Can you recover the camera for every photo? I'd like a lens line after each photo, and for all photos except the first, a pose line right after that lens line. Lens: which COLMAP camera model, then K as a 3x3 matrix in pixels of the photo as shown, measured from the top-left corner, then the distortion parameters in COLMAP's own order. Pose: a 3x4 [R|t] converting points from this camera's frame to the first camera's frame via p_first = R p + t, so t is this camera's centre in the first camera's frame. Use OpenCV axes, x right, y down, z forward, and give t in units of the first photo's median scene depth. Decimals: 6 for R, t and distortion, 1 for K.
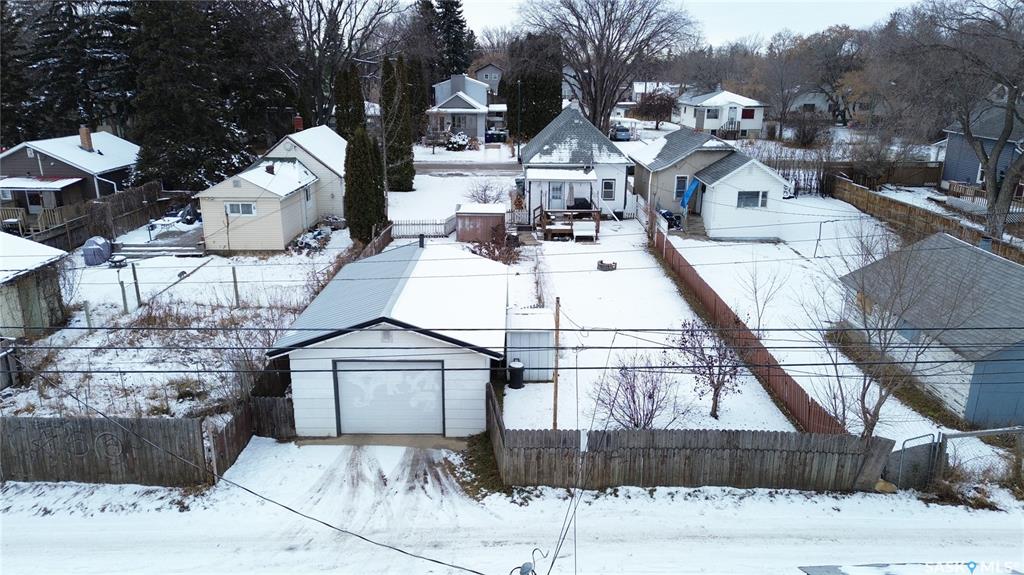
lens RADIAL K [[732.2, 0, 506.9], [0, 732.2, 293.1], [0, 0, 1]] dist [0.059942, -0.046396]
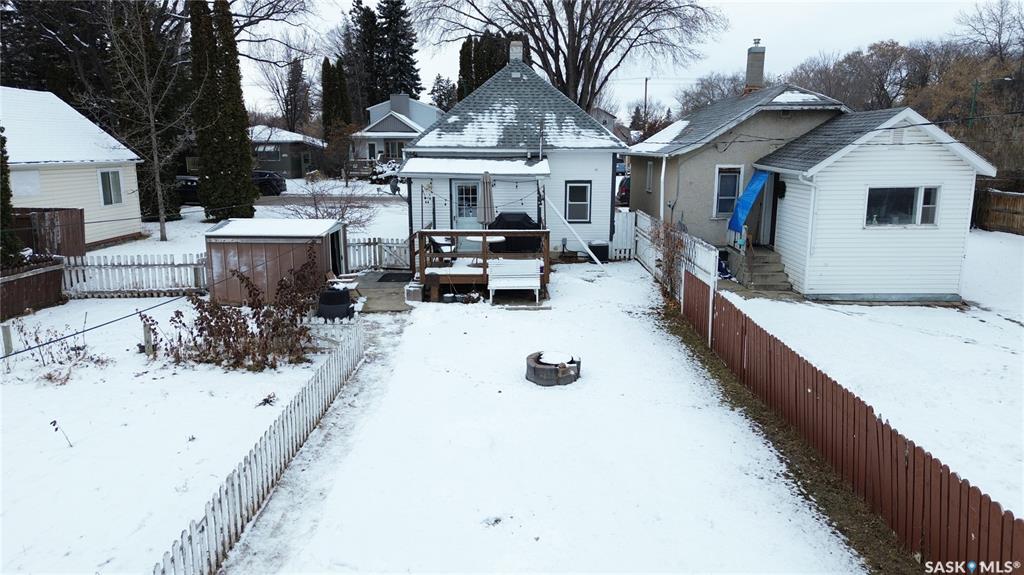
lens RADIAL K [[732.2, 0, 512.9], [0, 732.2, 282.6], [0, 0, 1]] dist [0.059942, -0.046396]
pose [[0.999979, -0.001822, 0.006185, 0.096997], [0.002503, 0.993711, -0.111944, -0.032856], [-0.005942, 0.111957, 0.993695, 0.545734]]
